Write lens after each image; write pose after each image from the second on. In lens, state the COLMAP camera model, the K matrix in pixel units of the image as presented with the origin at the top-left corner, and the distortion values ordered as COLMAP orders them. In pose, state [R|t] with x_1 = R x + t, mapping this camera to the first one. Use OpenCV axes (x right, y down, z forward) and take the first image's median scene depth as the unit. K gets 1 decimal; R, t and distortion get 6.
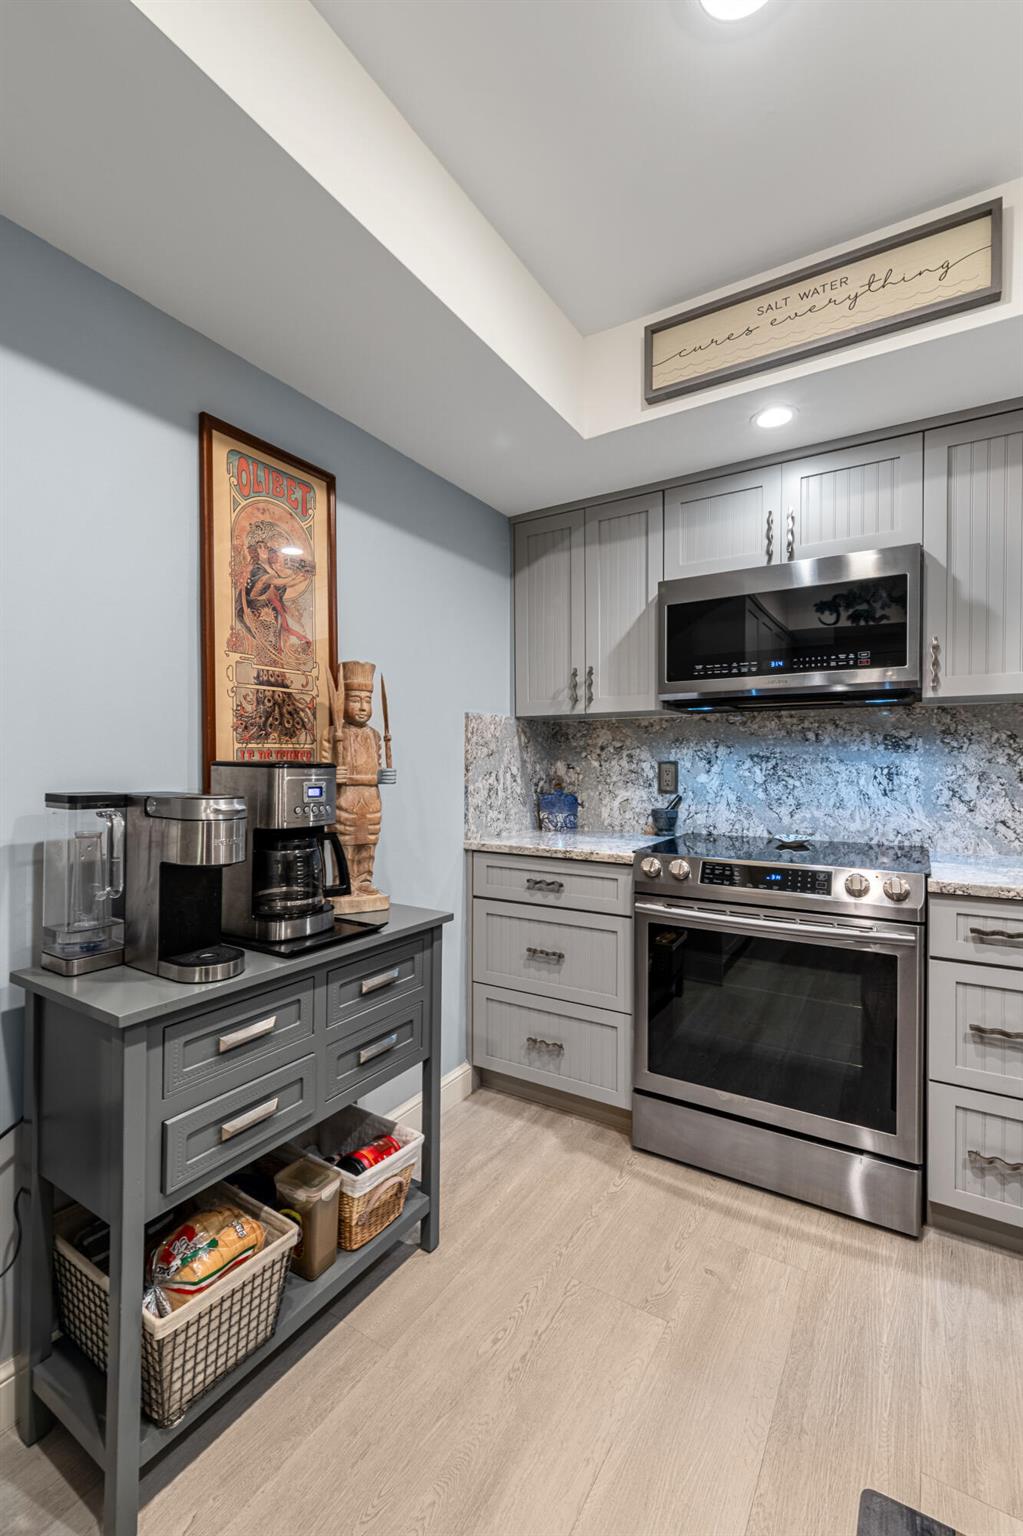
lens RADIAL K [[665.0, 0, 508.8], [0, 665.0, 765.5], [0, 0, 1]] dist [0.000375, -0.000465]
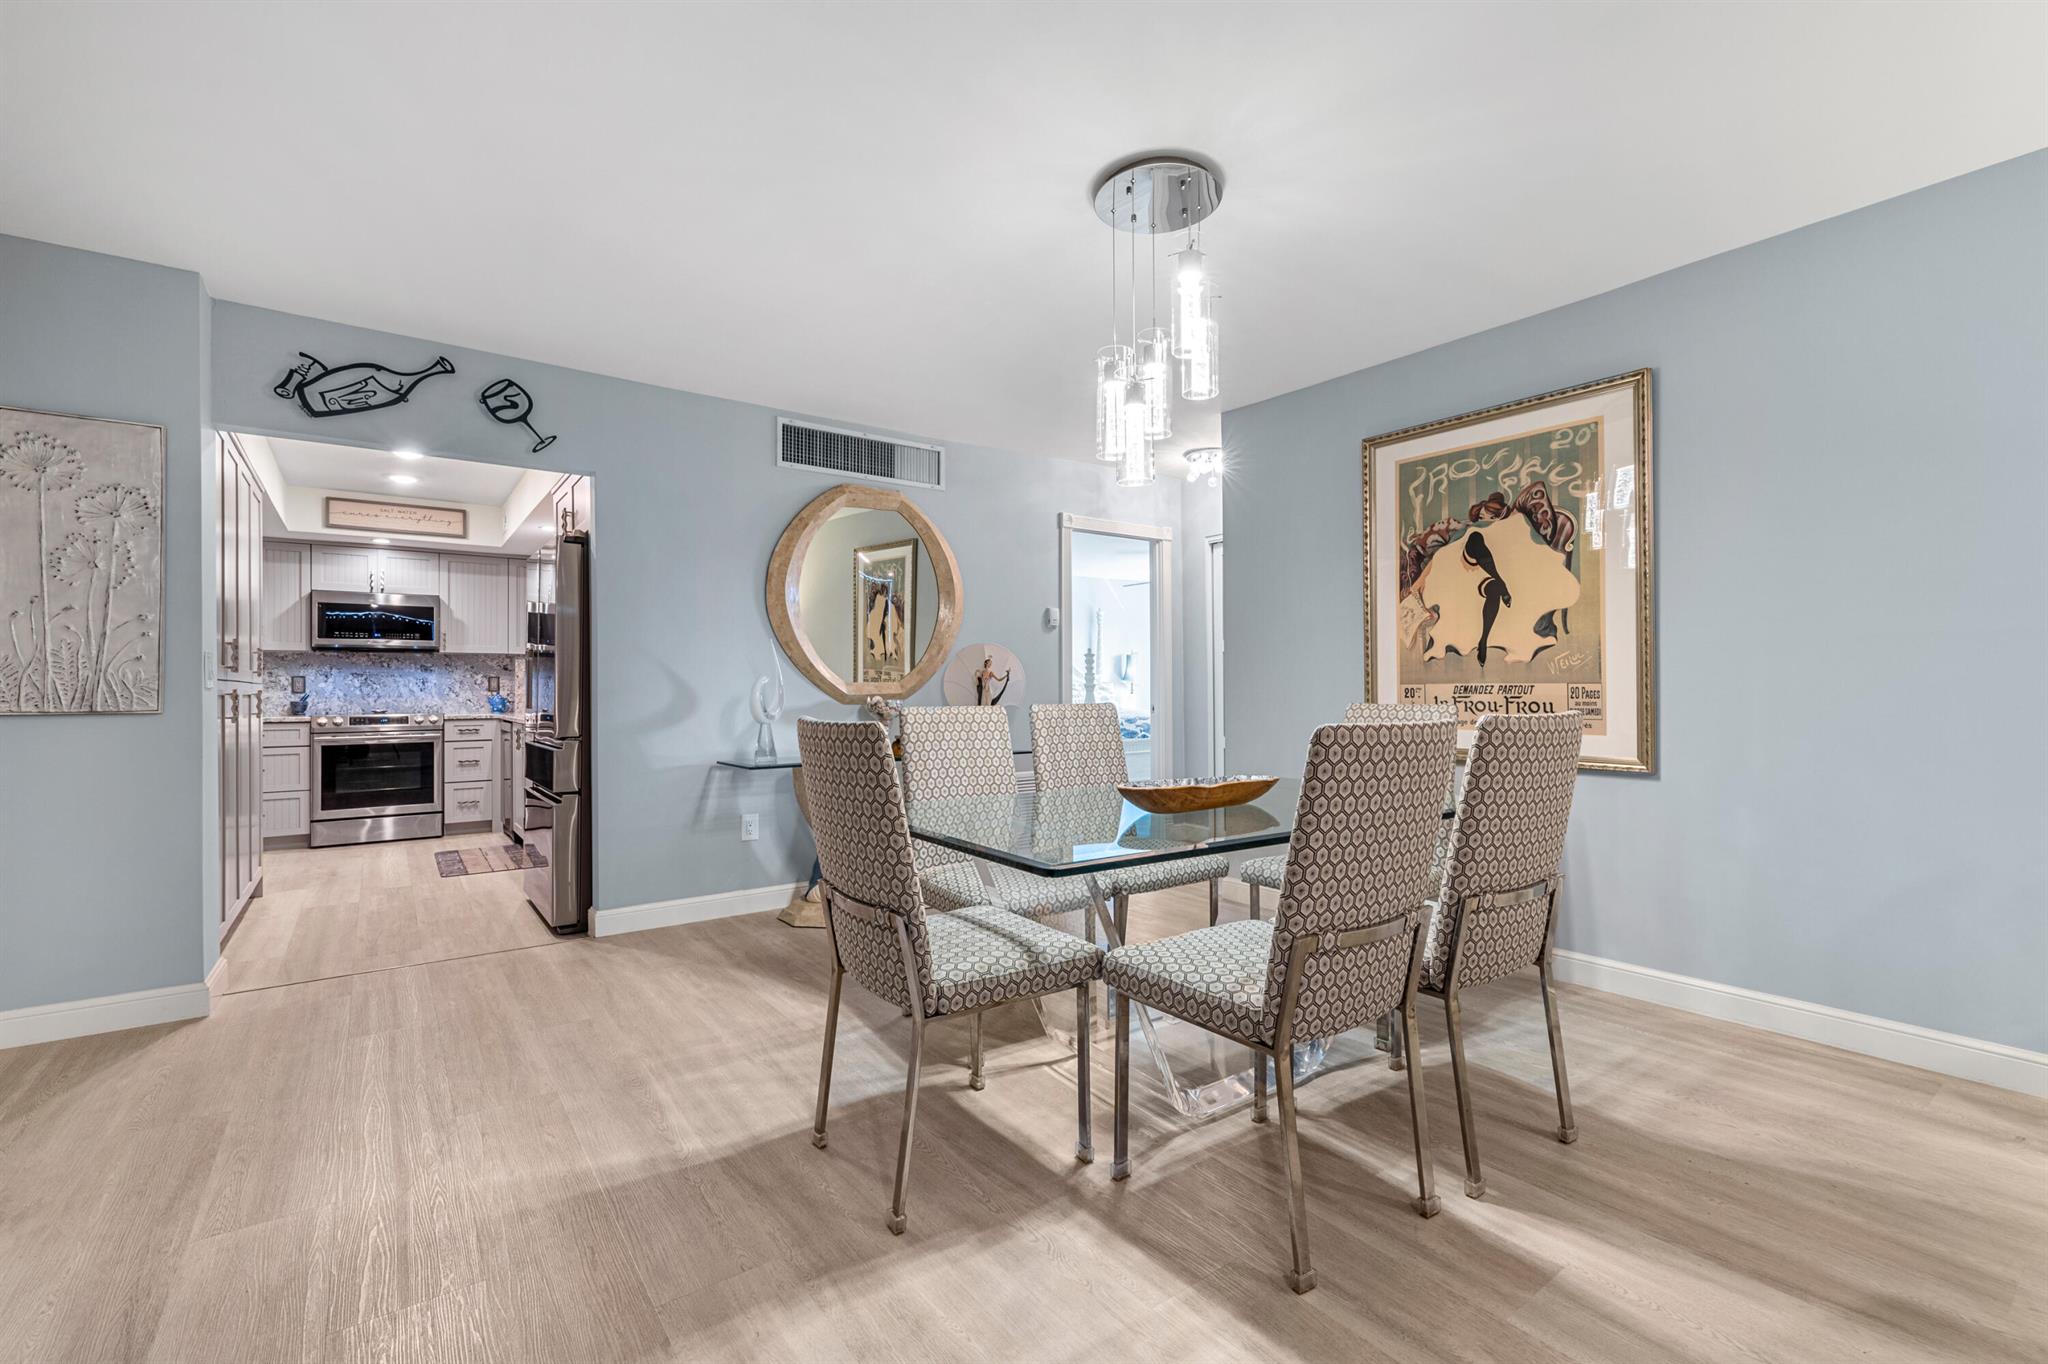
lens RADIAL K [[886.6, 0, 1025.1], [0, 886.6, 683.8], [0, 0, 1]] dist [0.000375, -0.000465]
pose [[0.375083, -0.002397, 0.926988, -1.650867], [0.004938, 0.999988, 0.000588, 0.030239], [-0.926978, 0.004357, 0.375091, -2.311464]]
